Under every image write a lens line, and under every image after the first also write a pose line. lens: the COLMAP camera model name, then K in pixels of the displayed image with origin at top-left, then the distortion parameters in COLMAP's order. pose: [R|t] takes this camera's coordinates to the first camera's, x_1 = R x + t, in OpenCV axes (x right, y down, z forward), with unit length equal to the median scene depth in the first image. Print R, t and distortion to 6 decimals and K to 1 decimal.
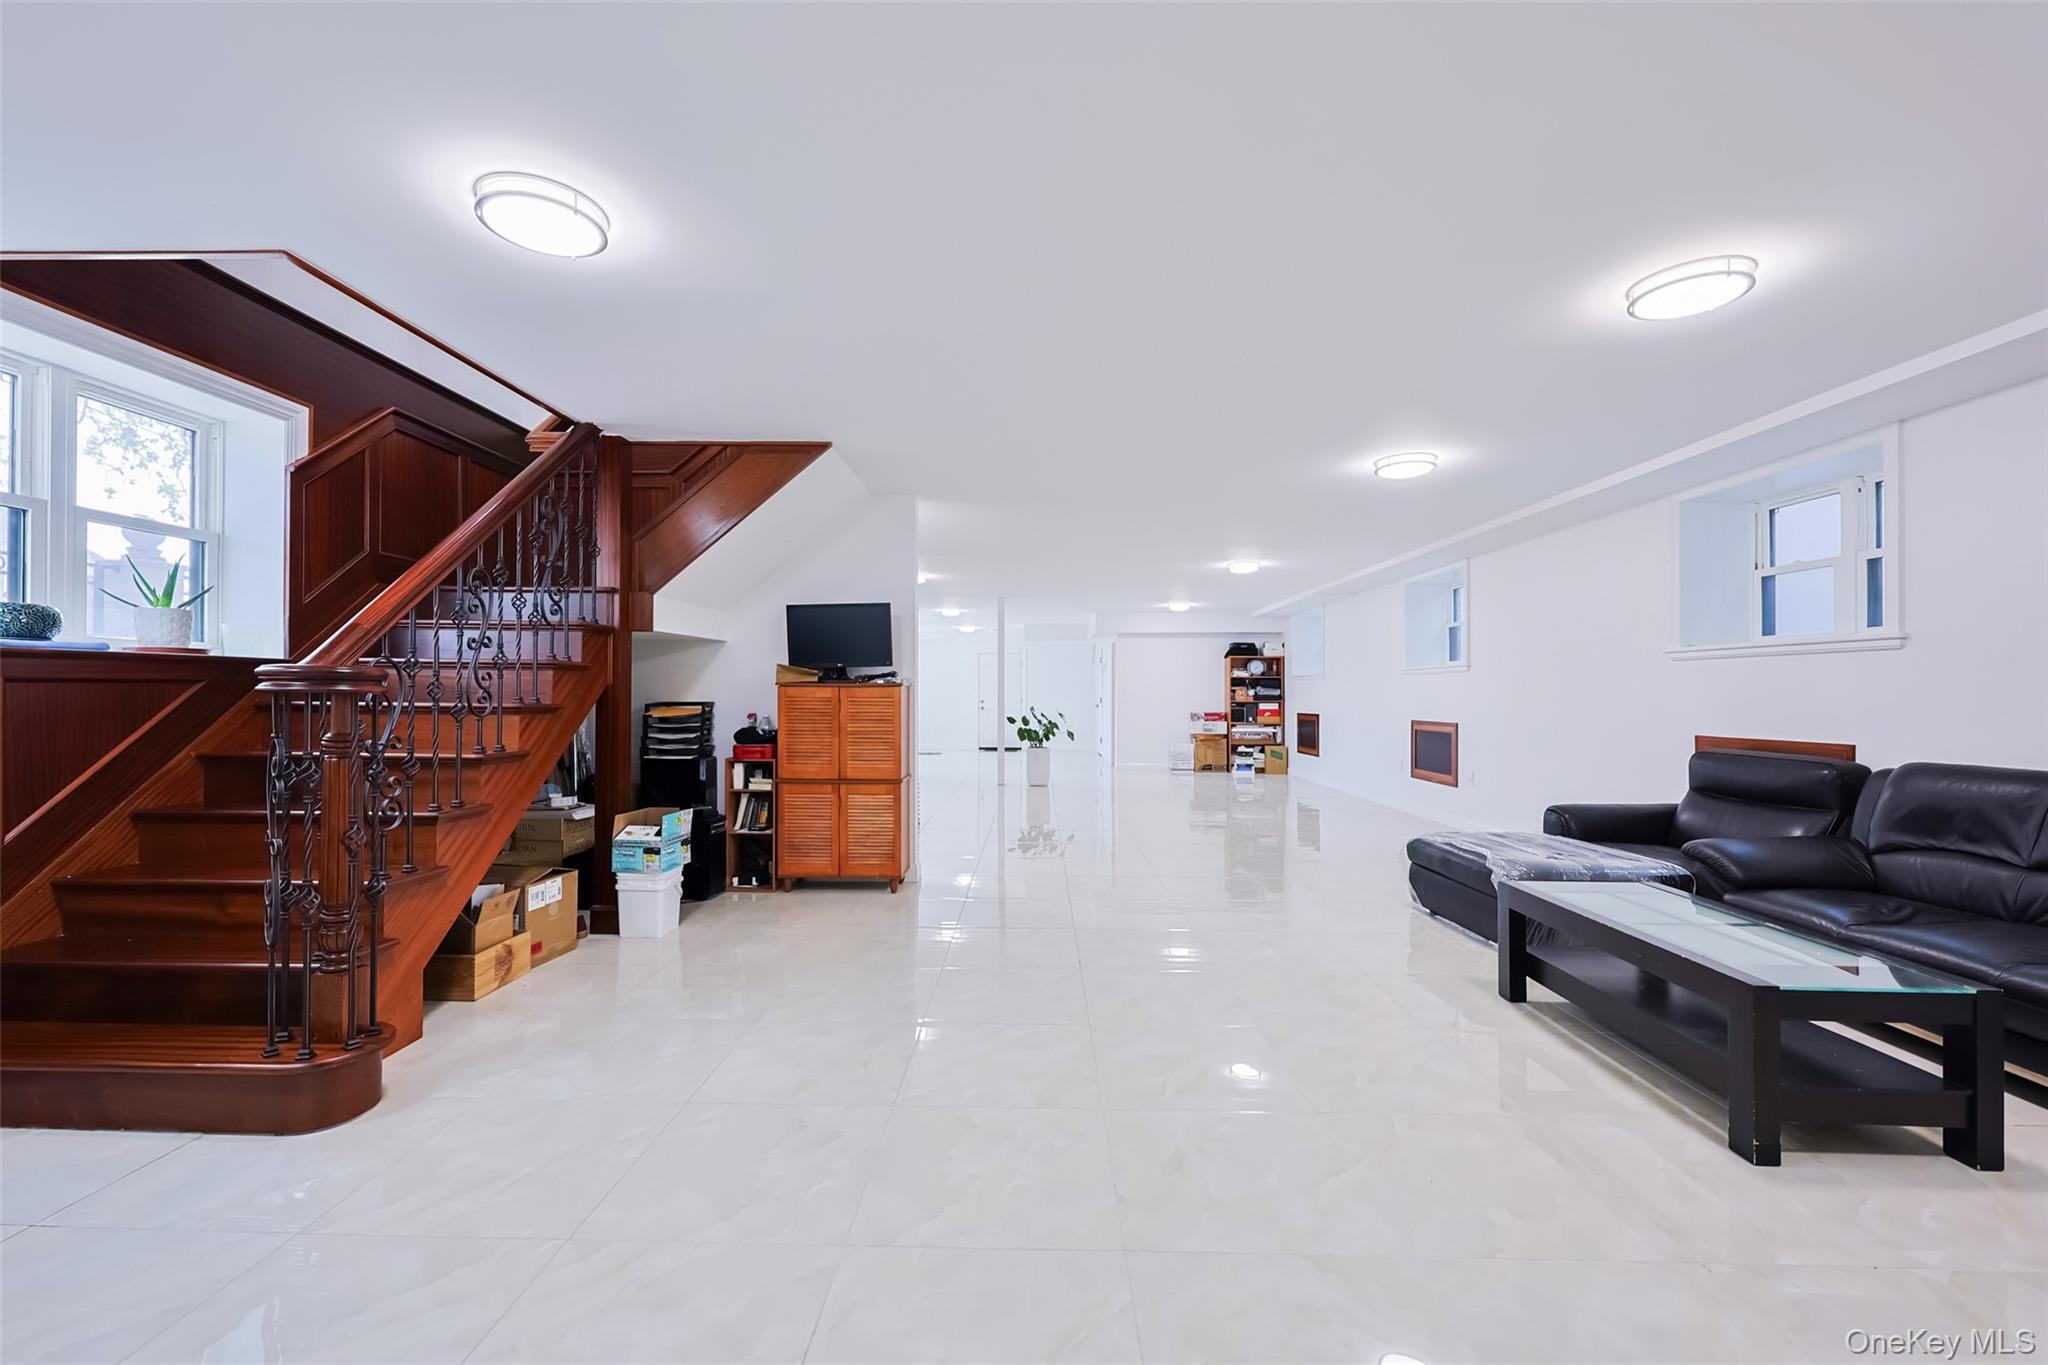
lens RADIAL K [[847.2, 0, 1016.3], [0, 847.2, 704.0], [0, 0, 1]] dist [0.004031, -0.000728]
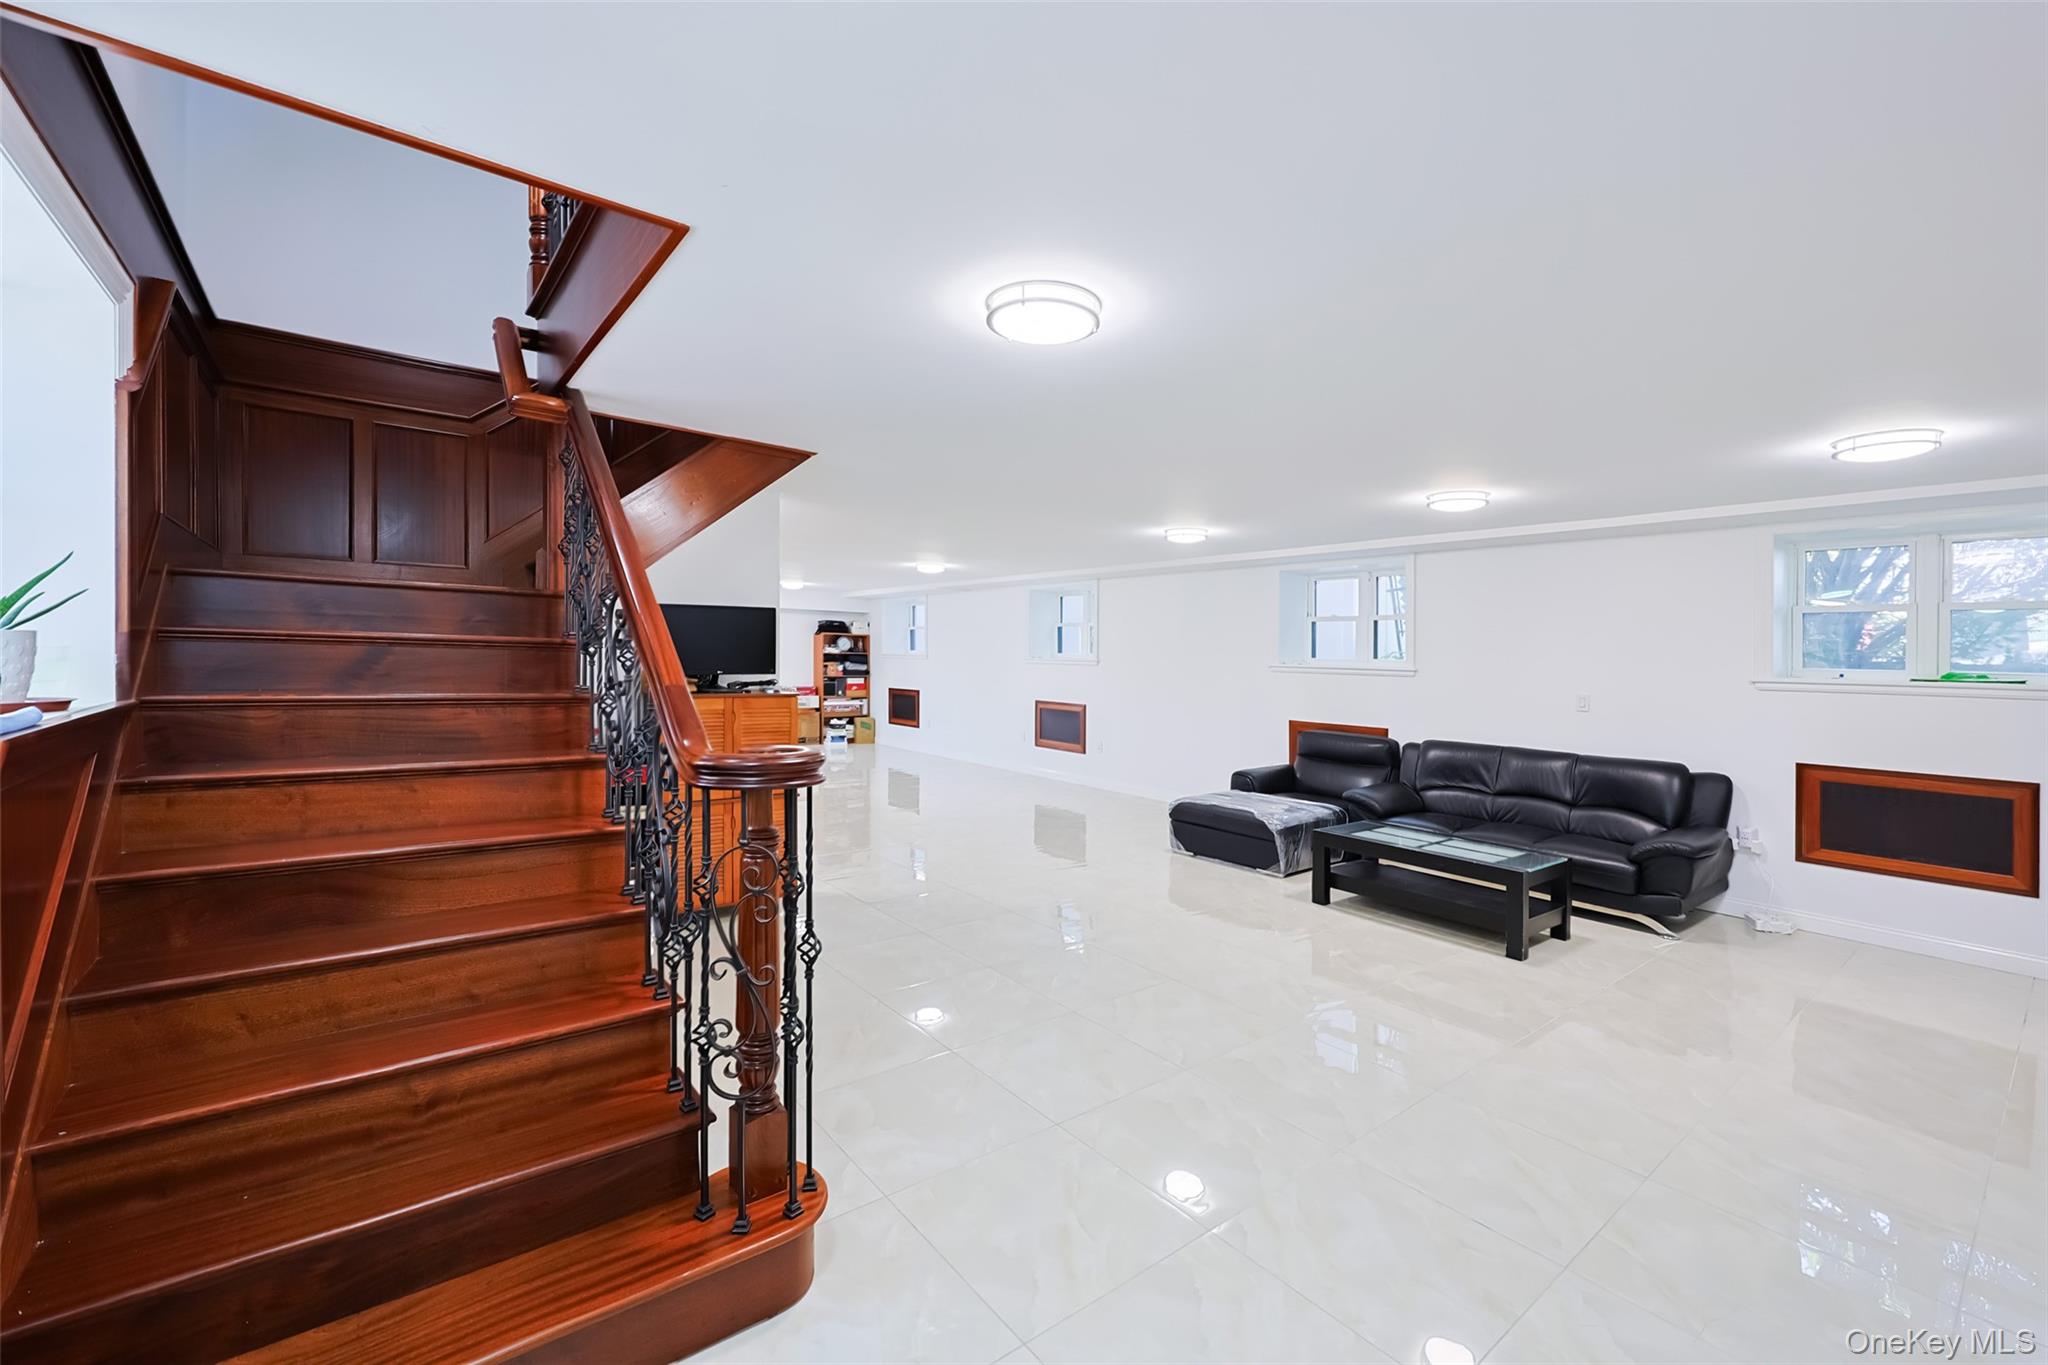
lens RADIAL K [[847.2, 0, 1021.2], [0, 847.2, 666.4], [0, 0, 1]] dist [0.004031, -0.000728]
pose [[0.769186, 0.003176, 0.639017, -0.232155], [-0.011532, 0.999894, 0.008912, -0.027886], [-0.638920, -0.014225, 0.769141, 0.038926]]
